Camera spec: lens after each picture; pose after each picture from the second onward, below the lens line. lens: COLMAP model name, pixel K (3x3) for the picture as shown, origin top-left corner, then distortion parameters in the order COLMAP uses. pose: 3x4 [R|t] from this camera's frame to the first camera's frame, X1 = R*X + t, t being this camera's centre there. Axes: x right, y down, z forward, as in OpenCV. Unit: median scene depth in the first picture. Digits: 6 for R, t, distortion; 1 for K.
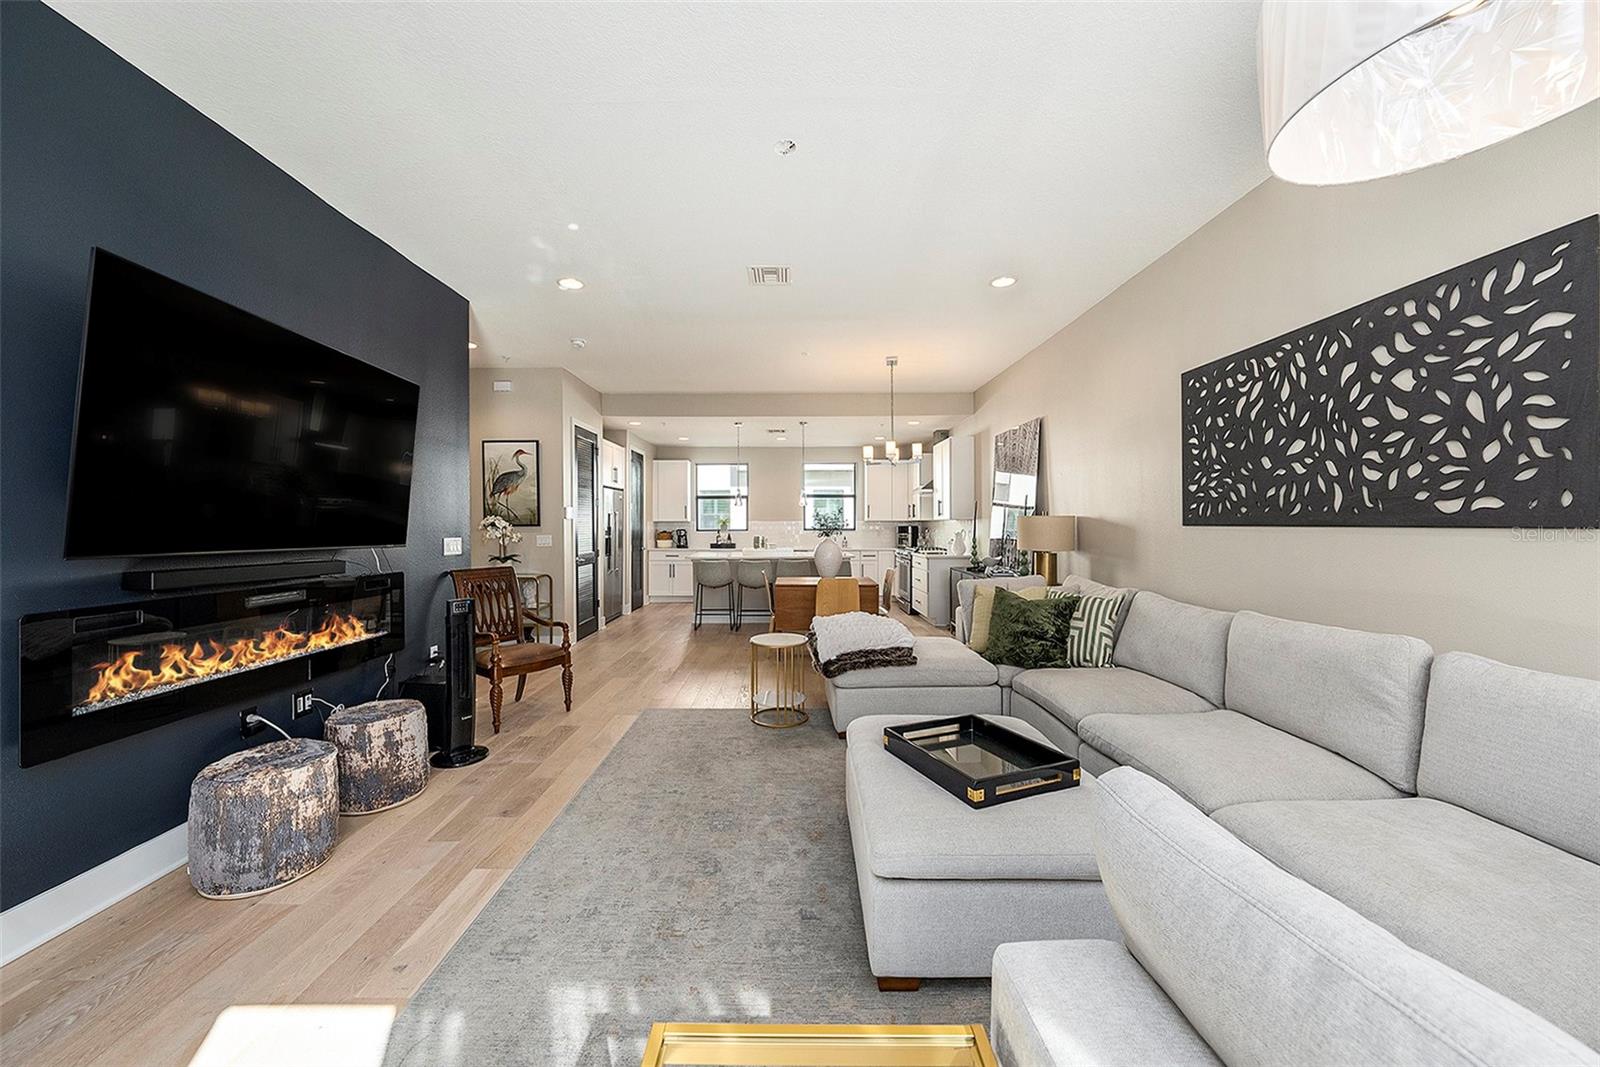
lens RADIAL K [[564.4, 0, 791.6], [0, 564.4, 513.9], [0, 0, 1]] dist [-0.020051, 0.004558]
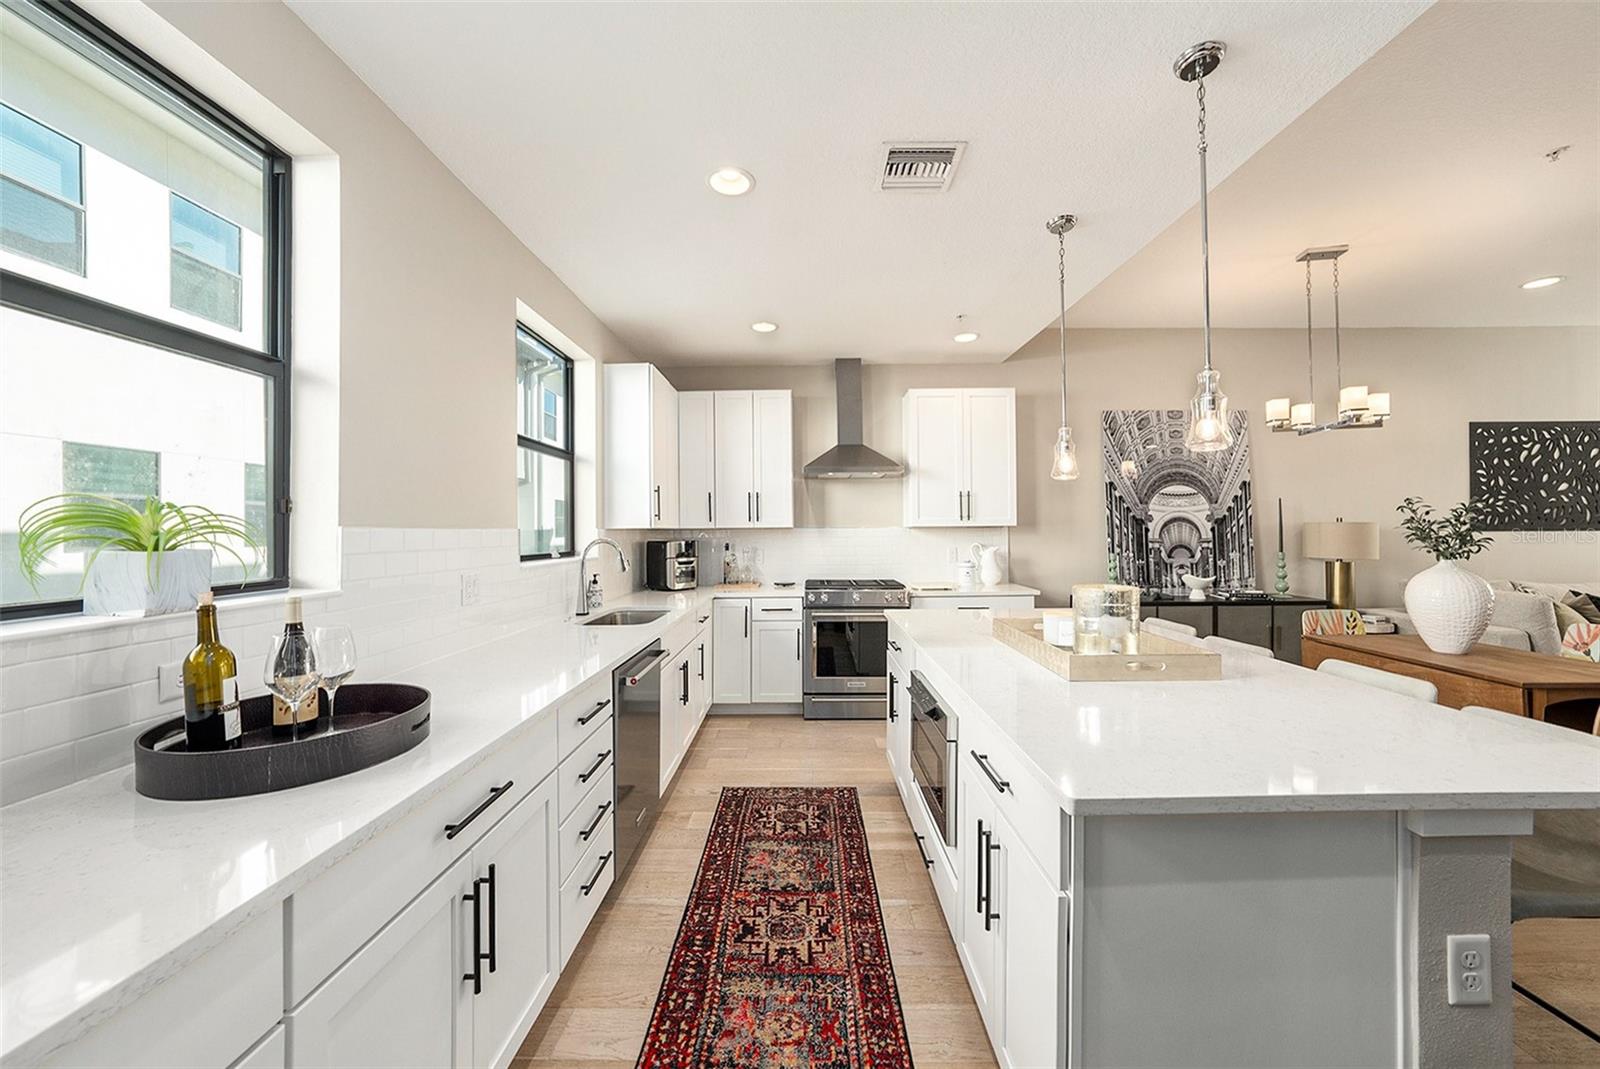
lens RADIAL K [[569.0, 0, 802.5], [0, 569.0, 531.8], [0, 0, 1]] dist [-0.031467, 0.007077]
pose [[0.017030, 0.000187, 0.999855, -0.864795], [-0.010303, 0.999947, -0.000012, 0.048626], [-0.999802, -0.010301, 0.017031, 3.255956]]
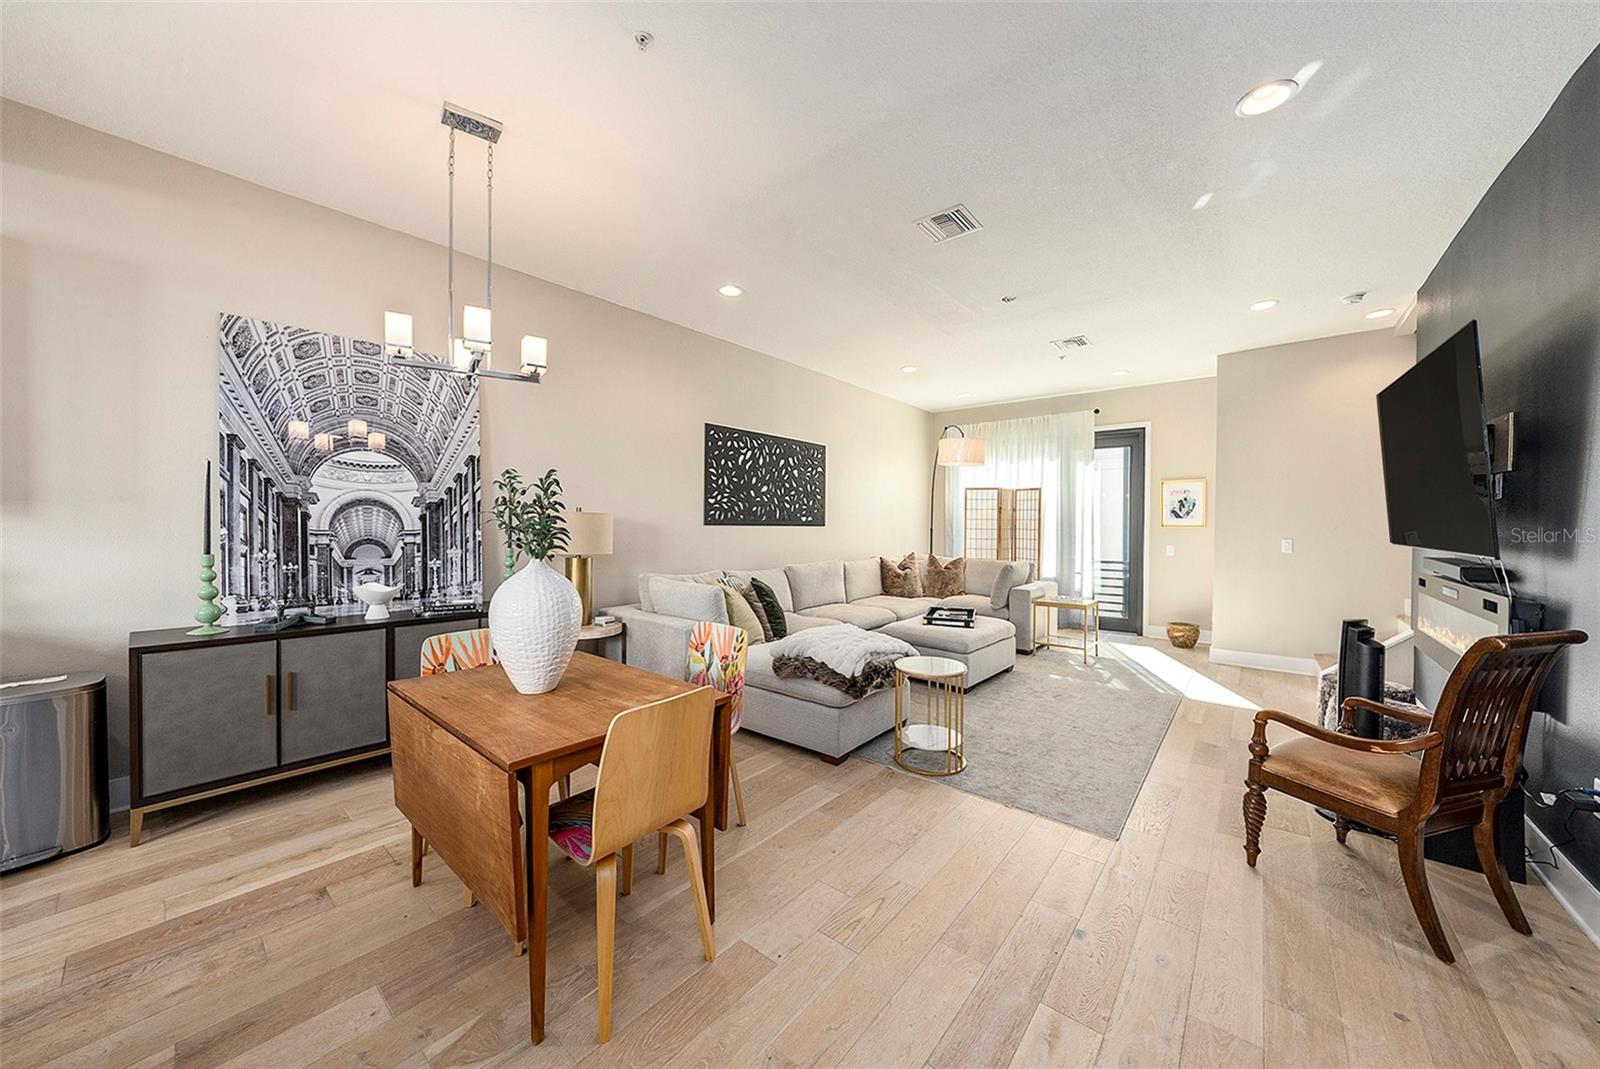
lens RADIAL K [[569.0, 0, 802.5], [0, 569.0, 531.8], [0, 0, 1]] dist [-0.031467, 0.007077]
pose [[-0.771724, -0.011539, 0.635853, -0.573767], [-0.018145, 0.999828, -0.003879, 0.049165], [-0.635699, -0.014531, -0.771800, 2.469513]]
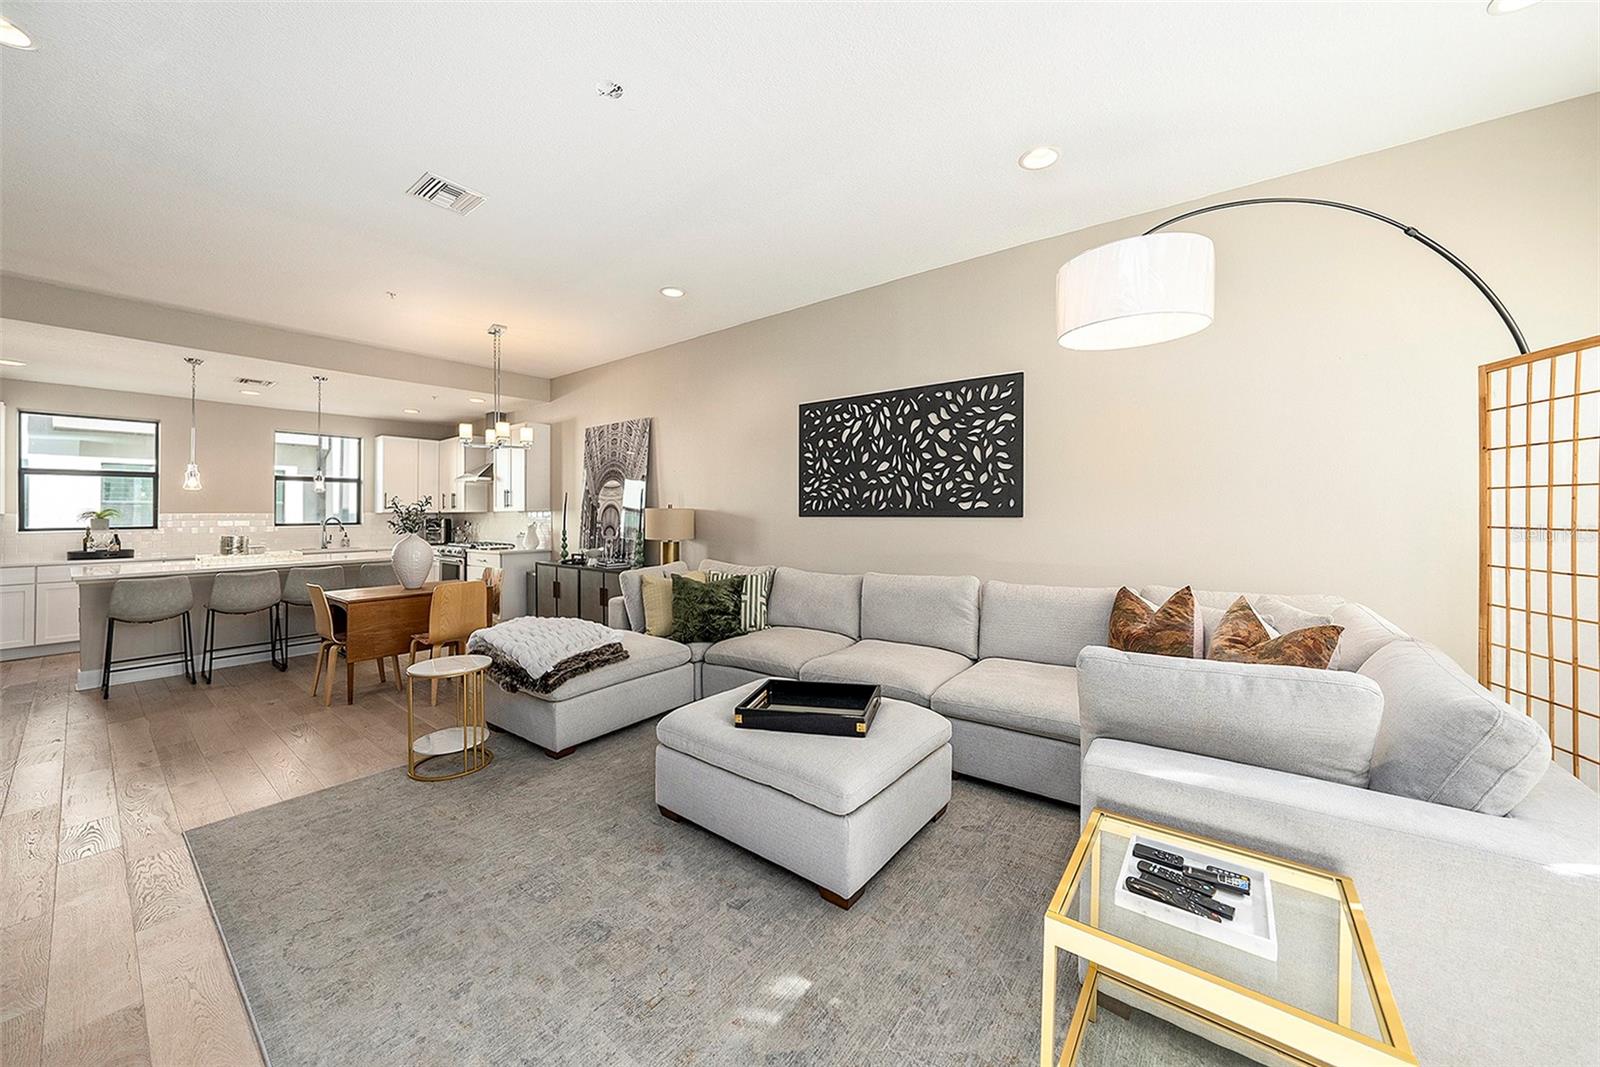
lens RADIAL K [[564.4, 0, 791.6], [0, 564.4, 513.9], [0, 0, 1]] dist [-0.020051, 0.004558]
pose [[0.609447, -0.001938, 0.792824, -0.493777], [-0.010220, 0.999895, 0.010300, 0.000377], [-0.792761, -0.014380, 0.609363, 0.219004]]
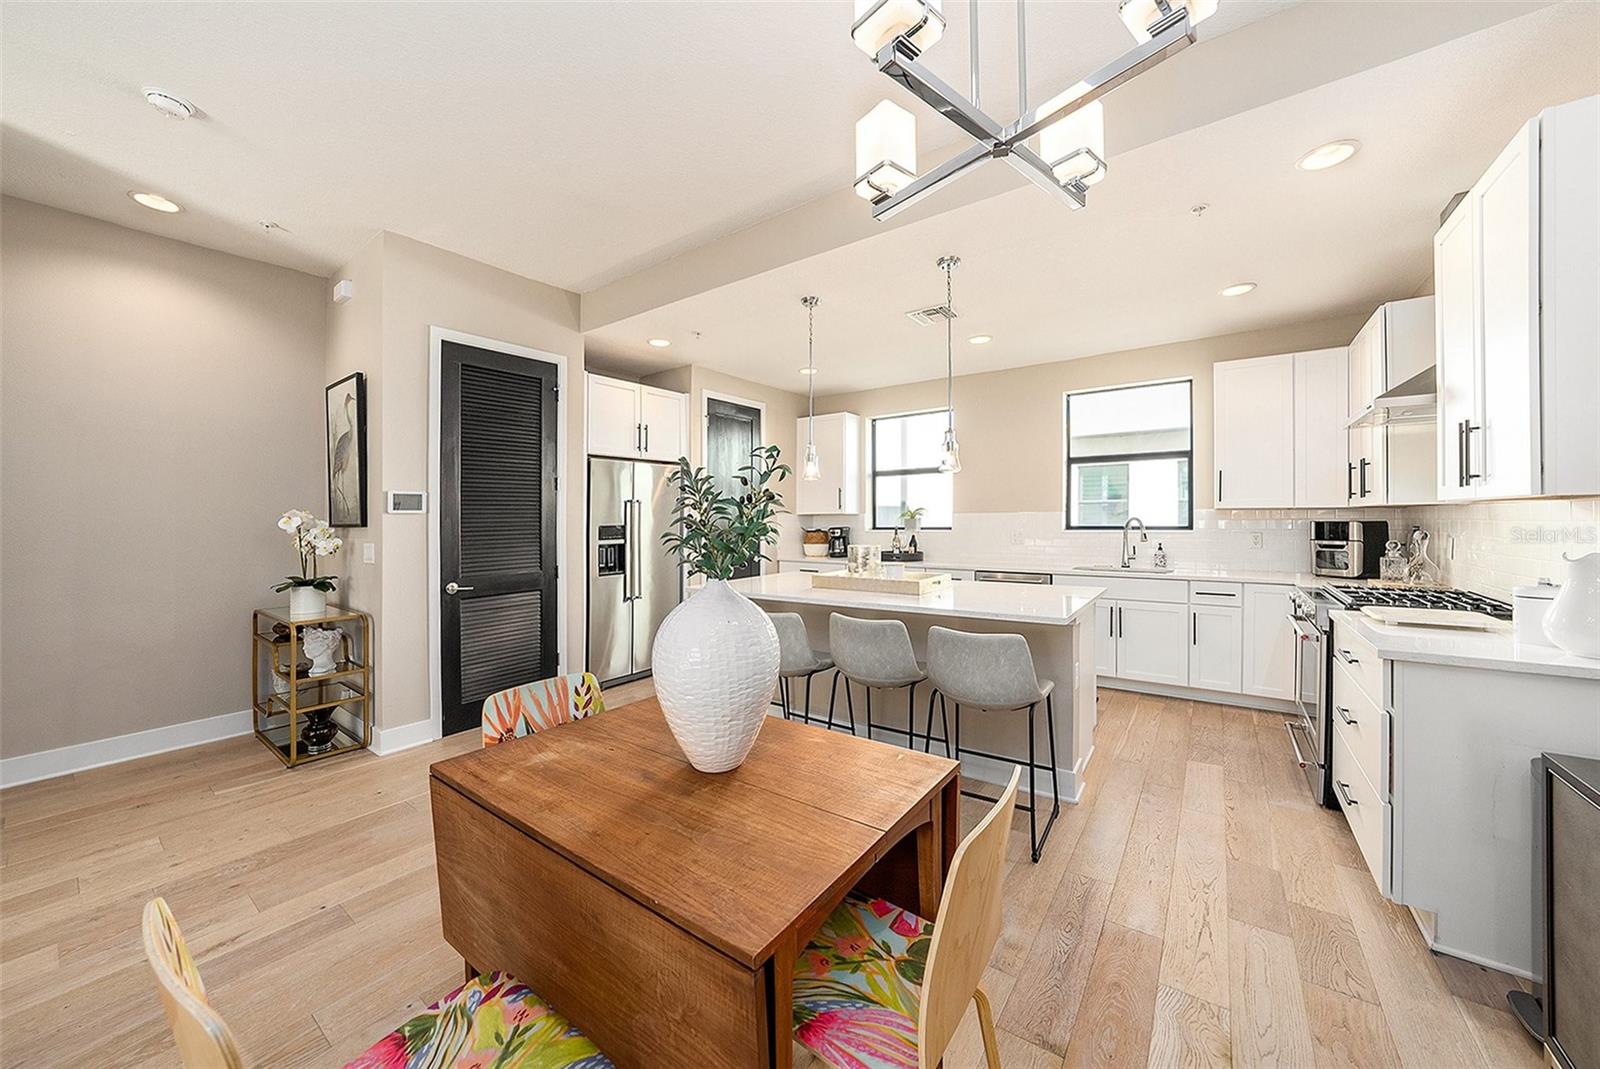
lens RADIAL K [[564.4, 0, 791.6], [0, 564.4, 514.9], [0, 0, 1]] dist [-0.020051, 0.004558]
pose [[0.801893, -0.006888, -0.597428, 0.476972], [0.017769, 0.999766, 0.012323, 0.023150], [0.597203, -0.020498, 0.801828, 1.764687]]
